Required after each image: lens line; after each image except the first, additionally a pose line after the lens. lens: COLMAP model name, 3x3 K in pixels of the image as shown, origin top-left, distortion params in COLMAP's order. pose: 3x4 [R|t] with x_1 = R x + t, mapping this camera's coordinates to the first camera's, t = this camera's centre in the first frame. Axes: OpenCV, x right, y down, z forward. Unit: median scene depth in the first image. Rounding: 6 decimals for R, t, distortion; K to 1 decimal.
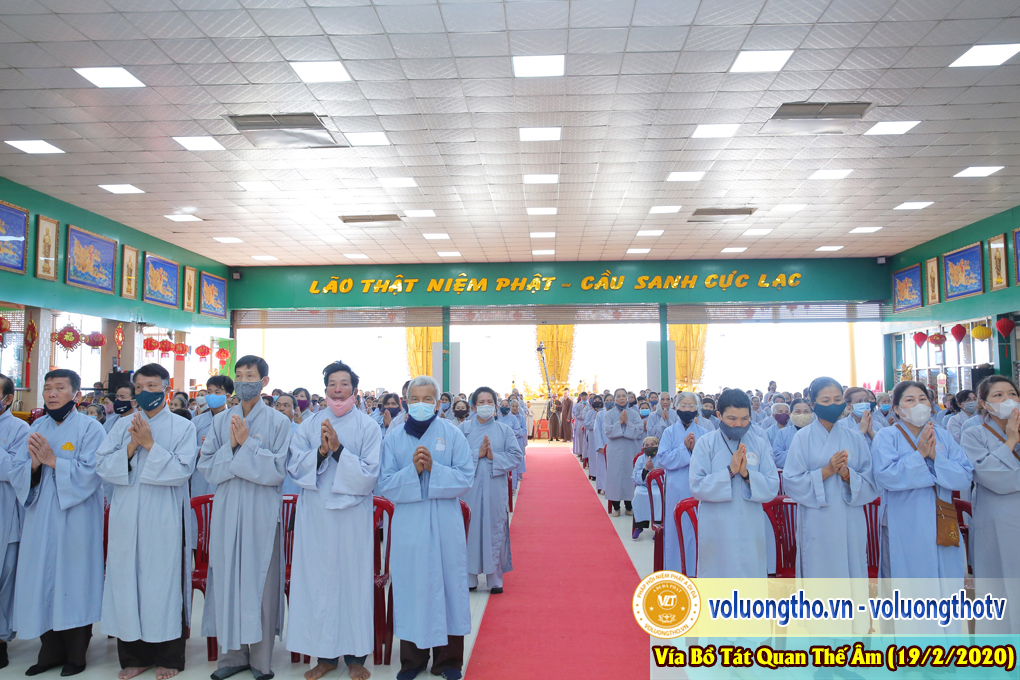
lens RADIAL K [[791.2, 0, 510.0], [0, 791.2, 340.0], [0, 0, 1]] dist [-0.085868, 0.101001]
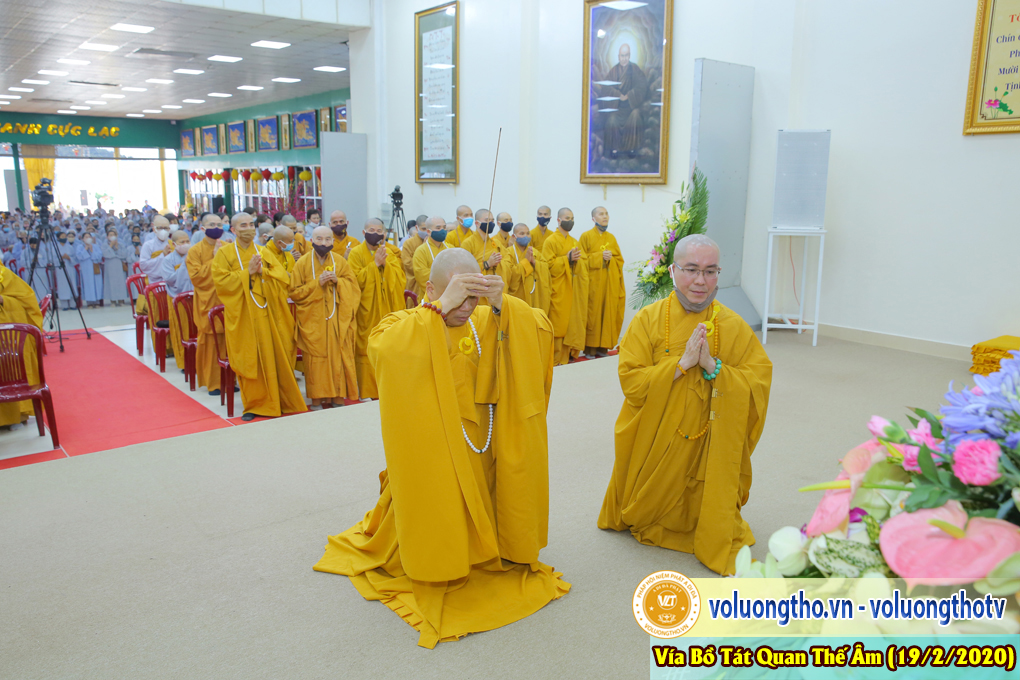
lens RADIAL K [[791.2, 0, 510.0], [0, 791.2, 340.0], [0, 0, 1]] dist [-0.085868, 0.101001]
pose [[0.737157, -0.120519, 0.664887, -0.118468], [-0.061496, 0.967917, 0.243628, -0.100361], [-0.672918, -0.220479, 0.706095, -0.653200]]
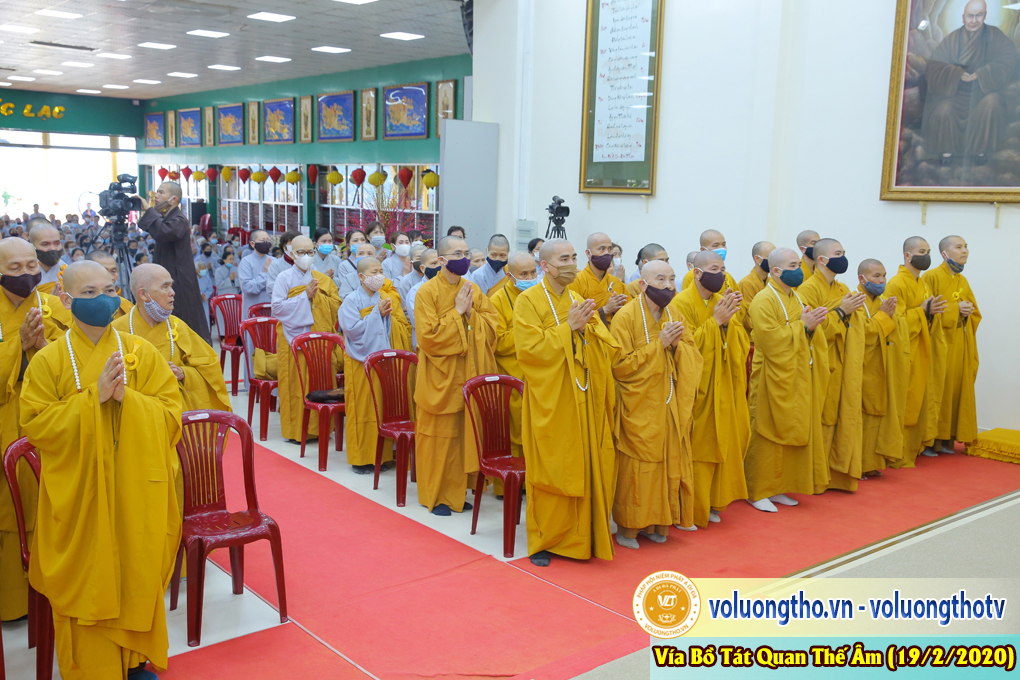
lens RADIAL K [[996.5, 0, 510.0], [0, 996.5, 340.0], [0, 0, 1]] dist [-0.011711, 0.091926]
pose [[0.732735, -0.074426, 0.676432, -0.161464], [-0.081371, 0.977288, 0.195673, -0.090845], [-0.675632, -0.198418, 0.710036, -0.535280]]
